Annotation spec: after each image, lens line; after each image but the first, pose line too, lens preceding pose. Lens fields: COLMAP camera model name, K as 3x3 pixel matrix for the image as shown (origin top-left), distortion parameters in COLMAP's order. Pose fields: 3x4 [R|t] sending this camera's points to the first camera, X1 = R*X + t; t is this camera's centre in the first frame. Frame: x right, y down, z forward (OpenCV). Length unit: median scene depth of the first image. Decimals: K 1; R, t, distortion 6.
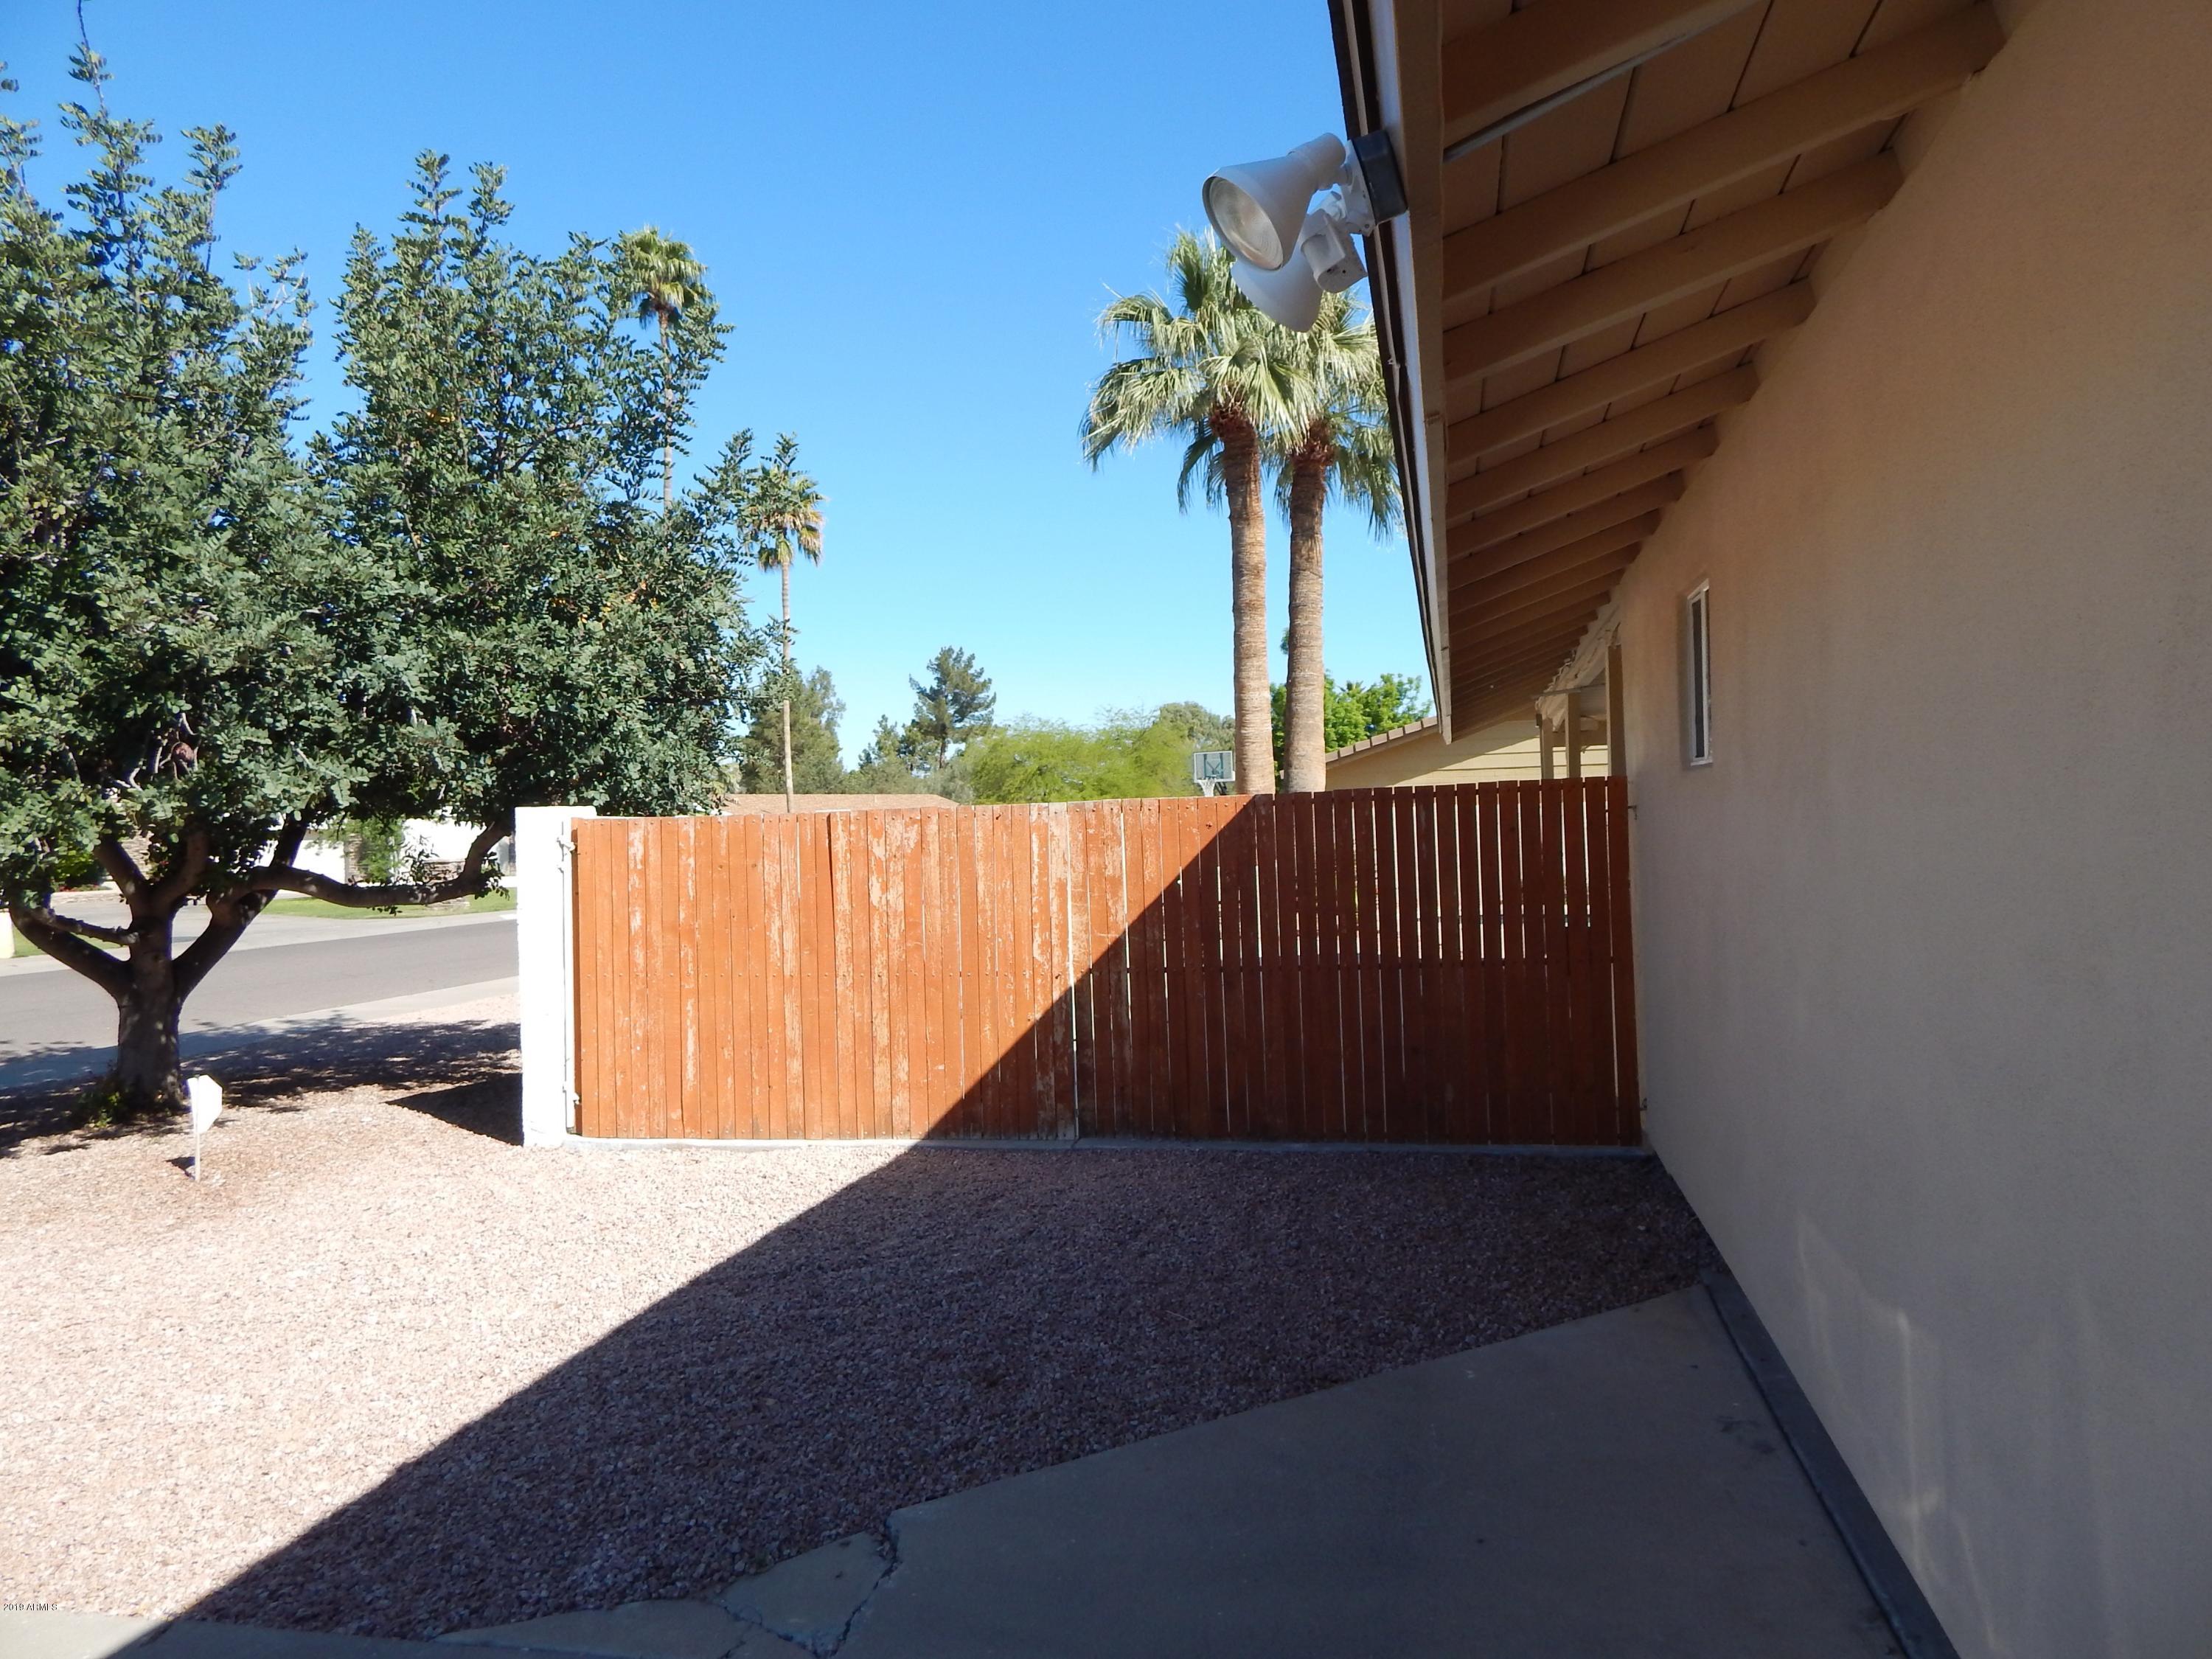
lens RADIAL K [[1449.9, 0, 1141.9], [0, 1449.9, 821.2], [0, 0, 1]] dist [-0.031143, 0.033694]
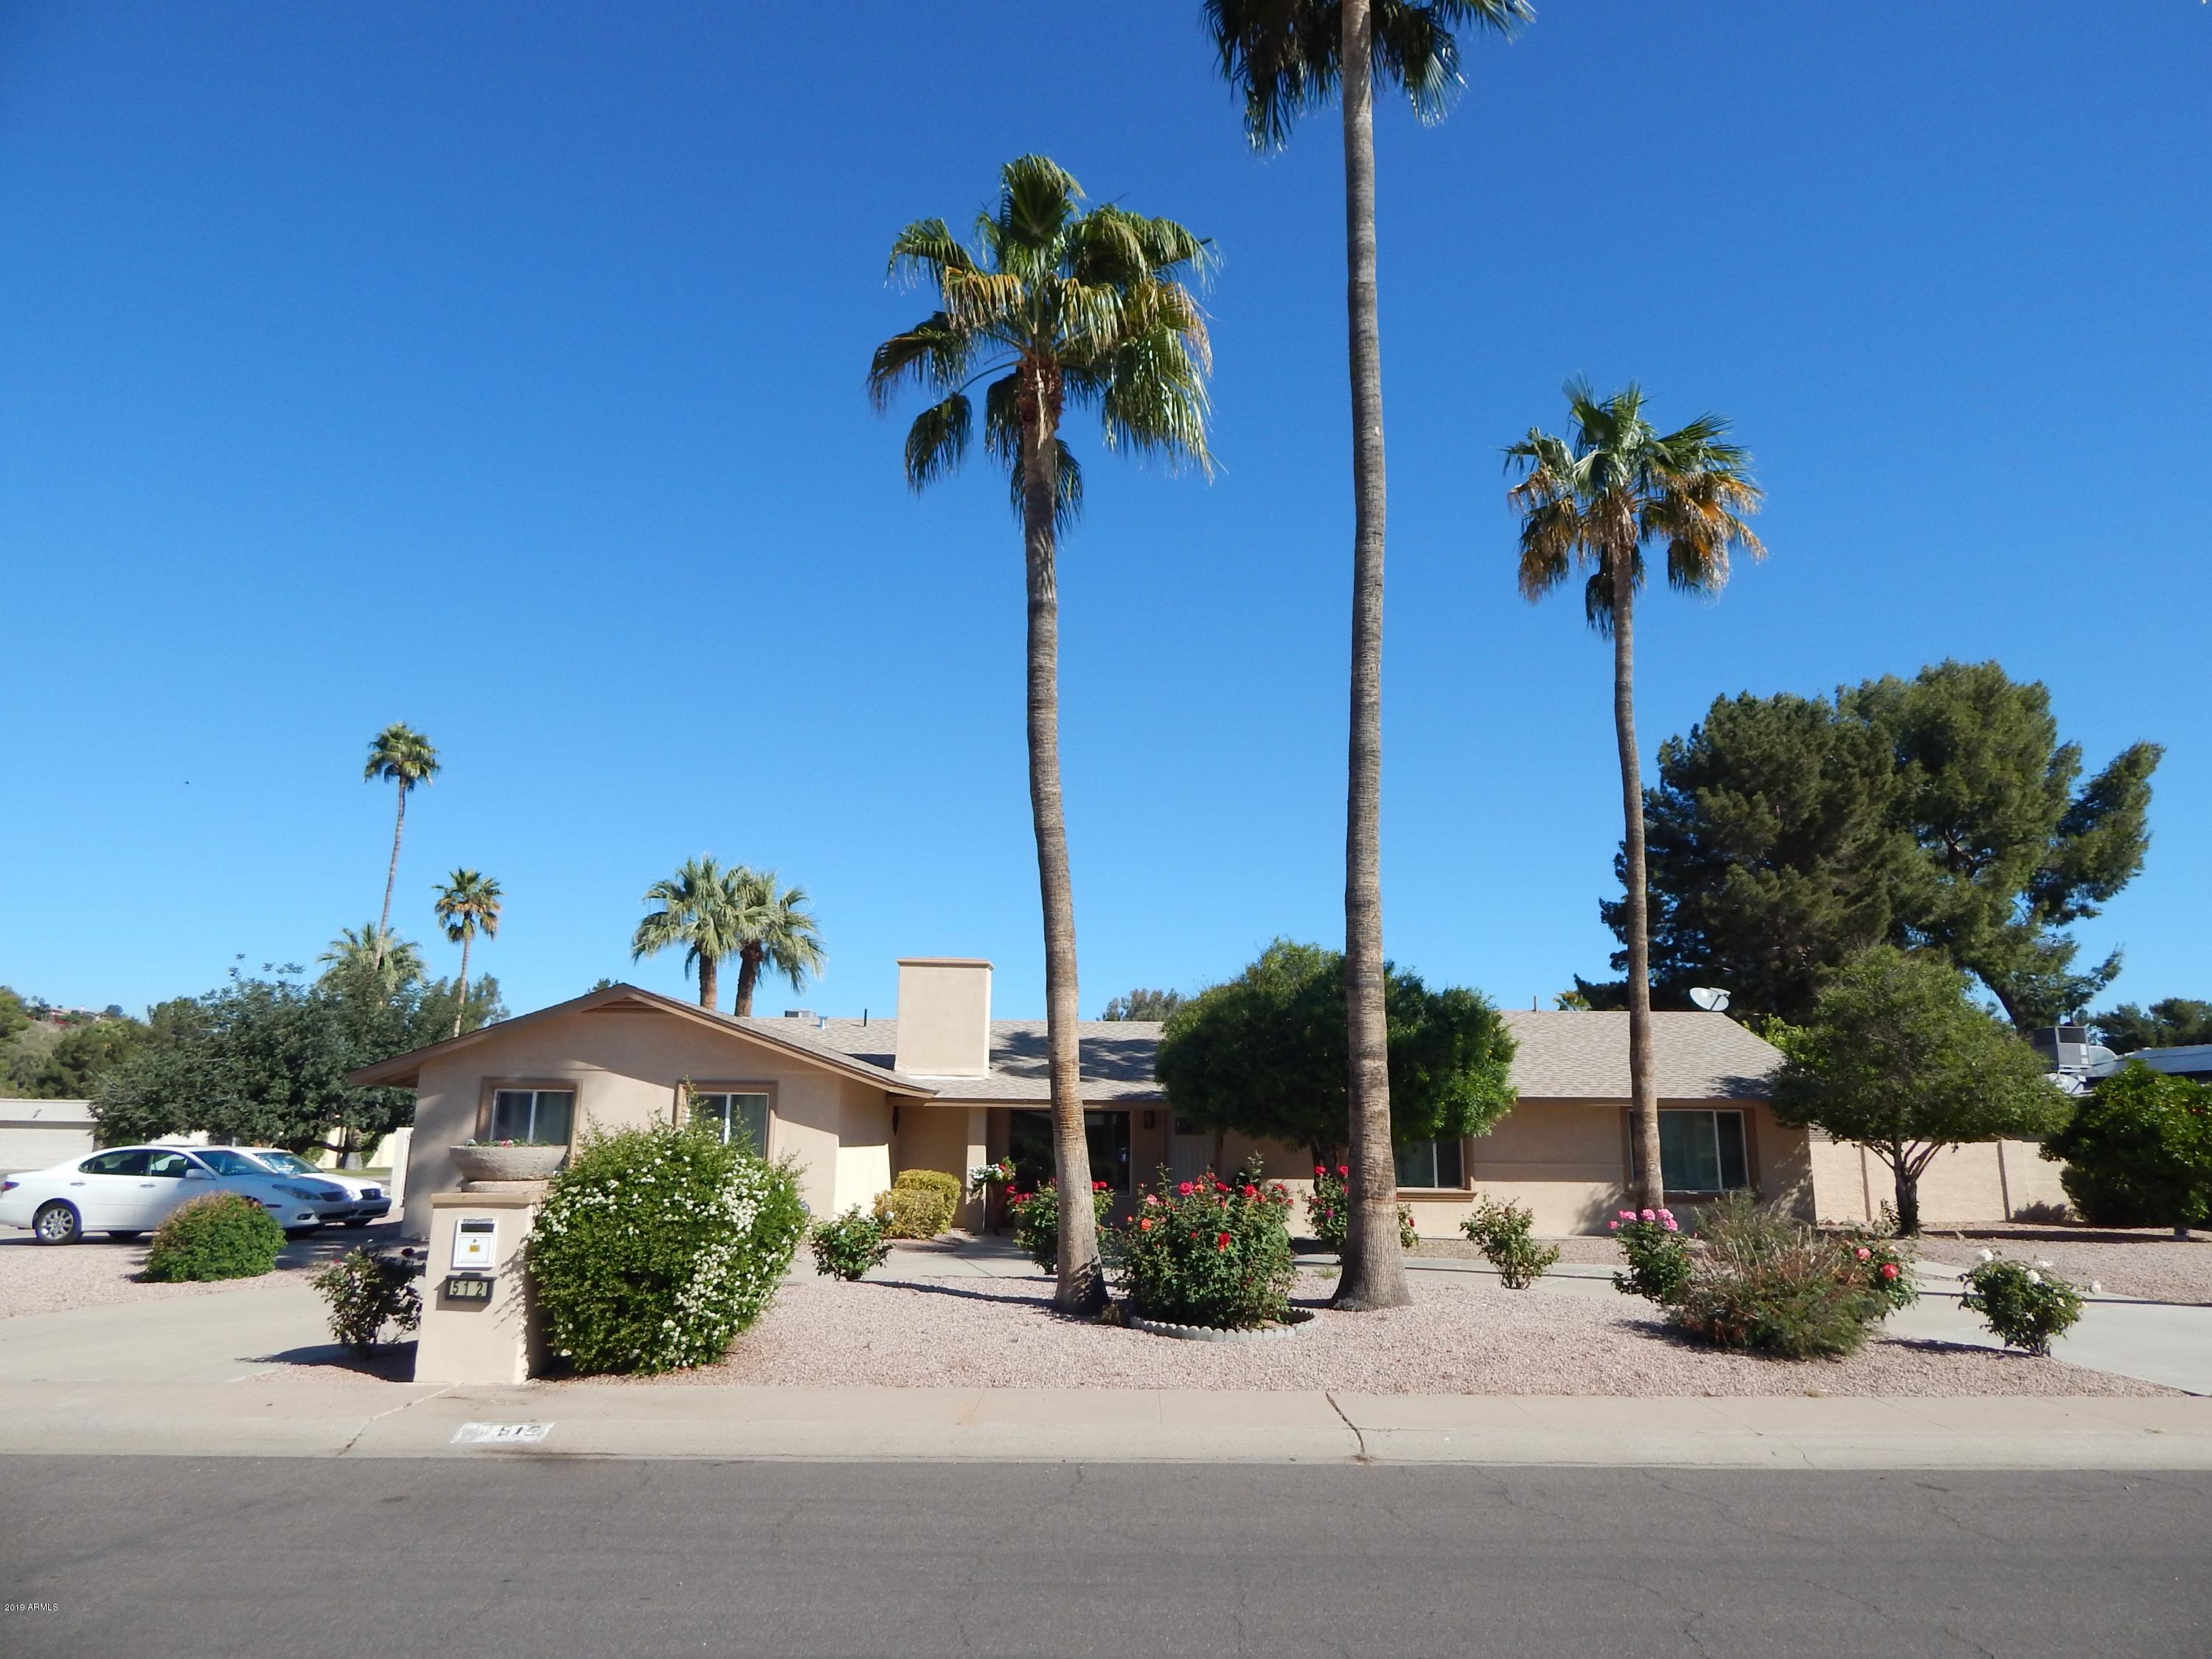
lens RADIAL K [[1449.9, 0, 1141.9], [0, 1449.9, 821.2], [0, 0, 1]] dist [-0.031143, 0.033694]
pose [[0.977521, 0.075373, 0.196904, 0.084915], [-0.031042, 0.975188, -0.219189, -0.003077], [-0.208539, 0.208150, 0.955607, -0.389923]]
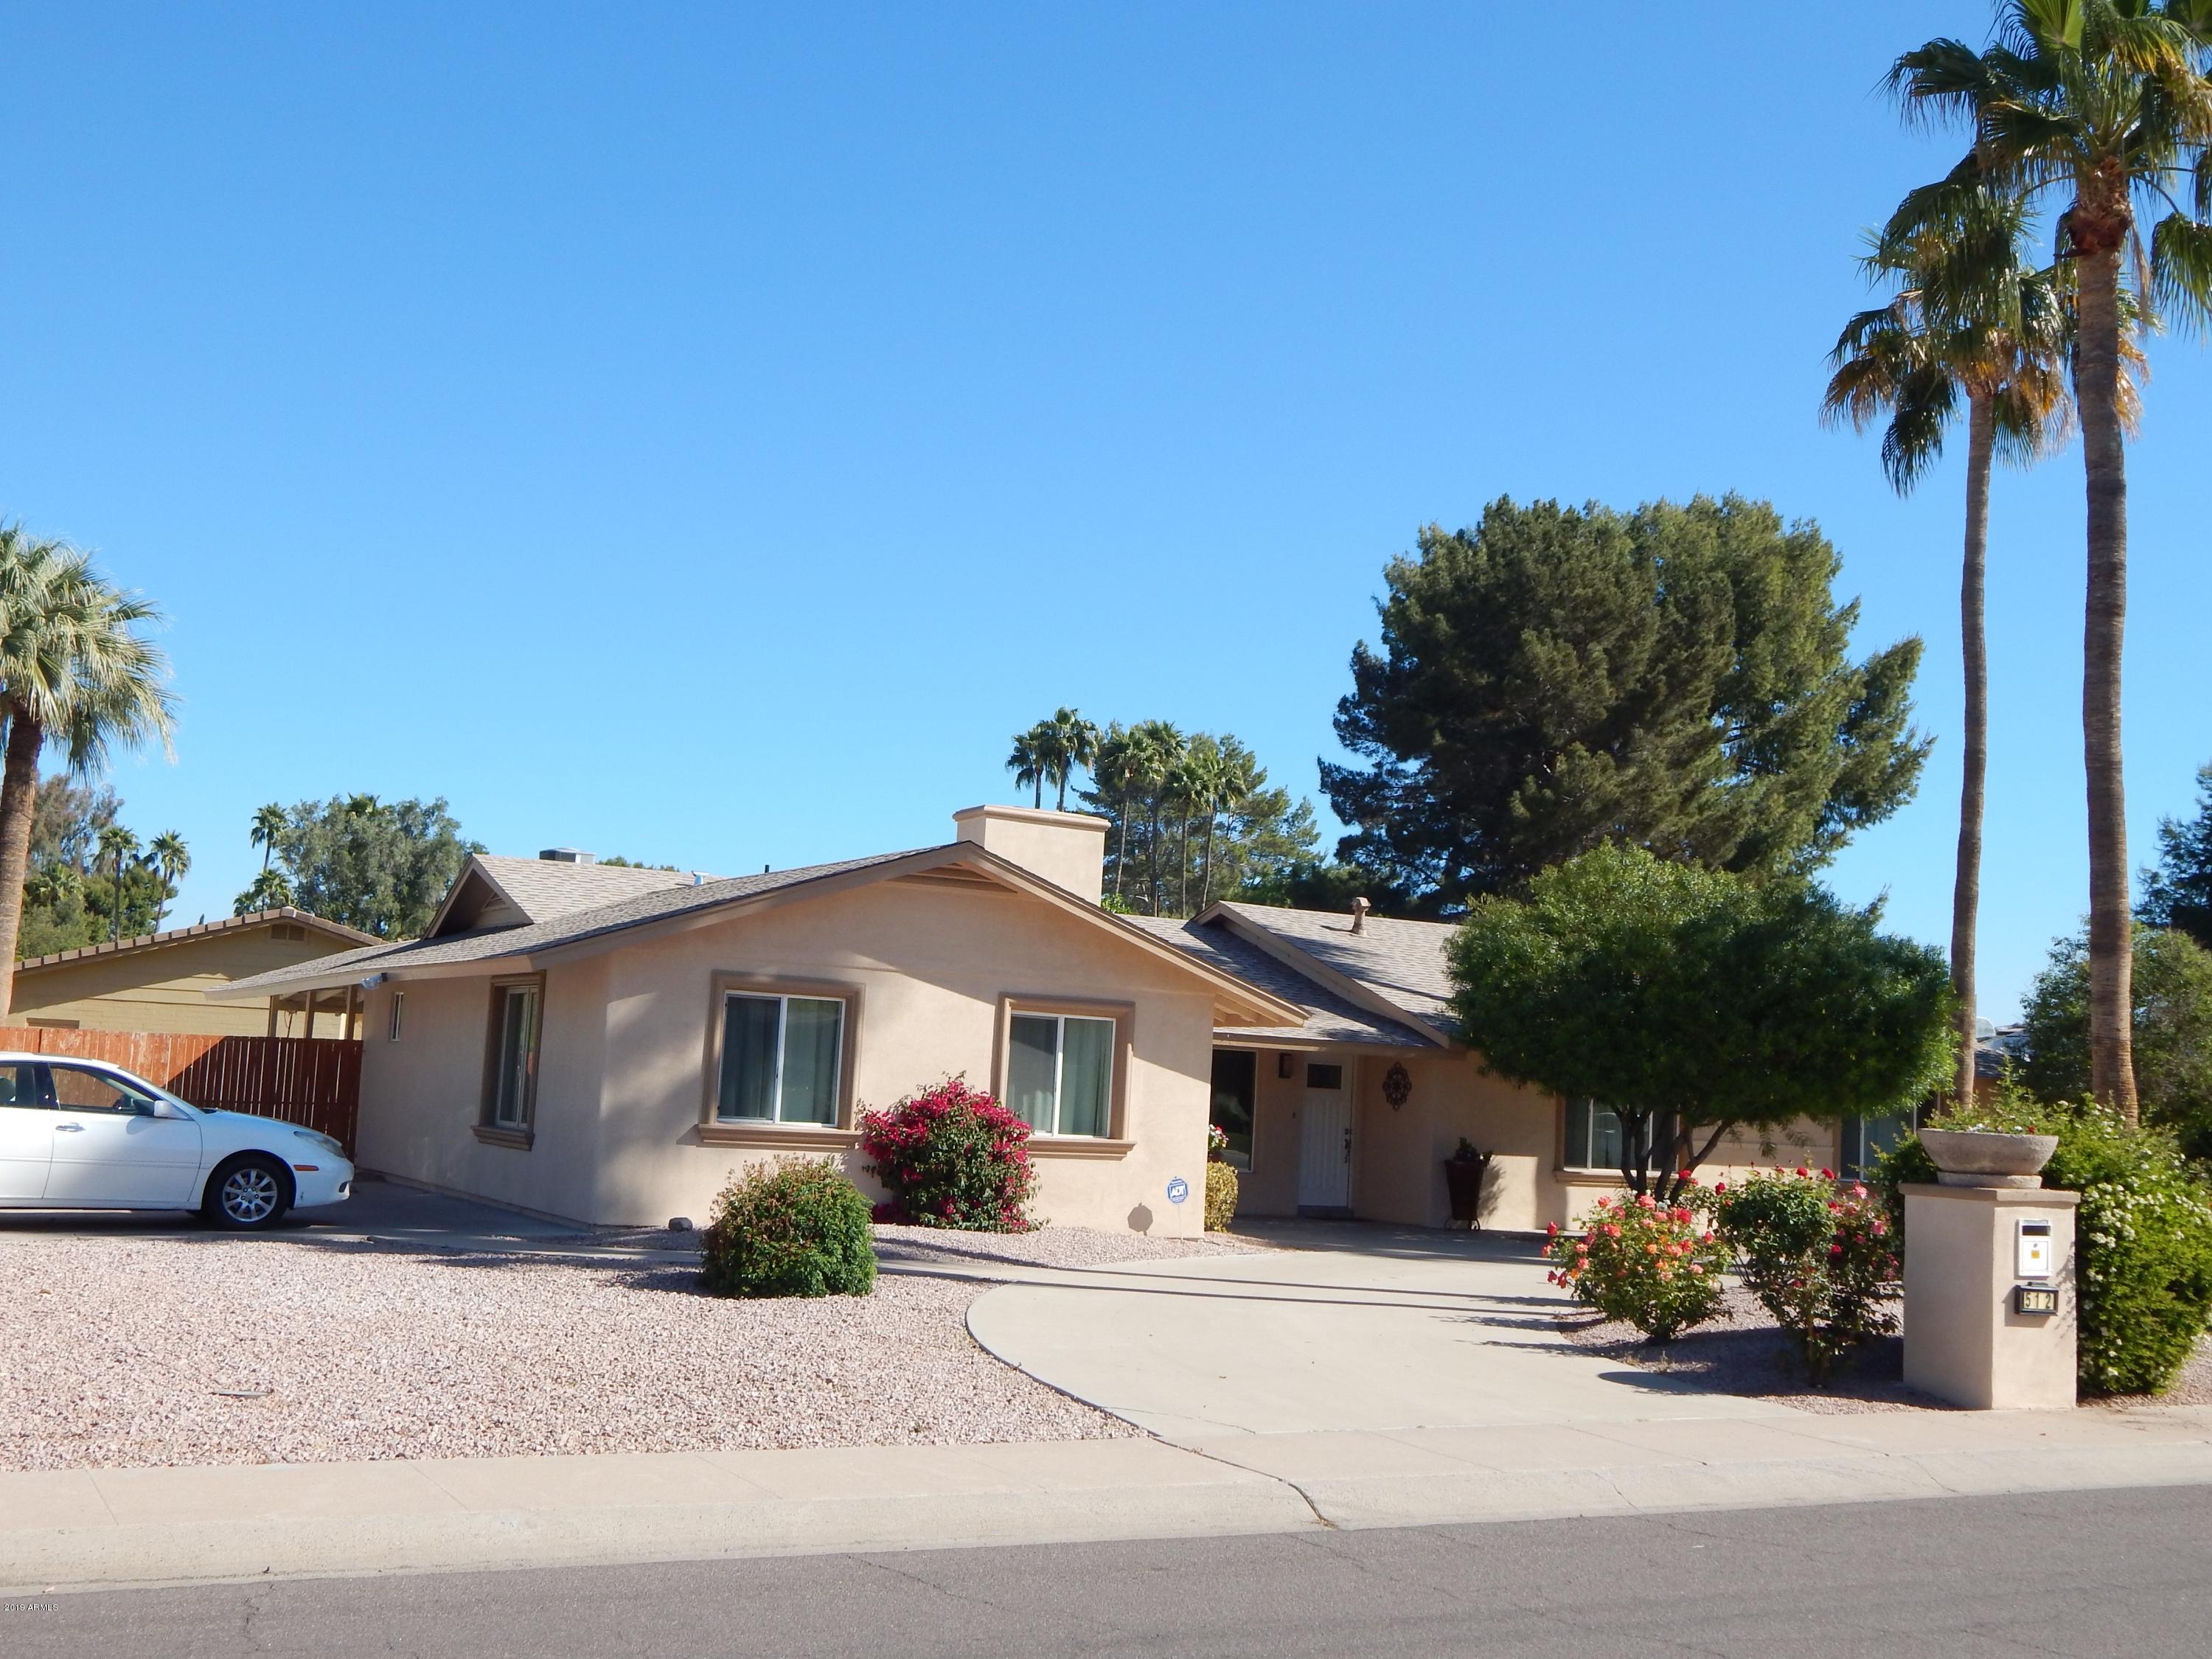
lens RADIAL K [[2405.1, 0, 1106.0], [0, 2405.1, 829.5], [0, 0, 1]] dist [0.031603, -0.014067]
pose [[0.760090, 0.131439, 0.636386, -0.151167], [-0.067585, 0.990009, -0.123754, 0.004398], [-0.646293, 0.051054, 0.761379, -0.333835]]
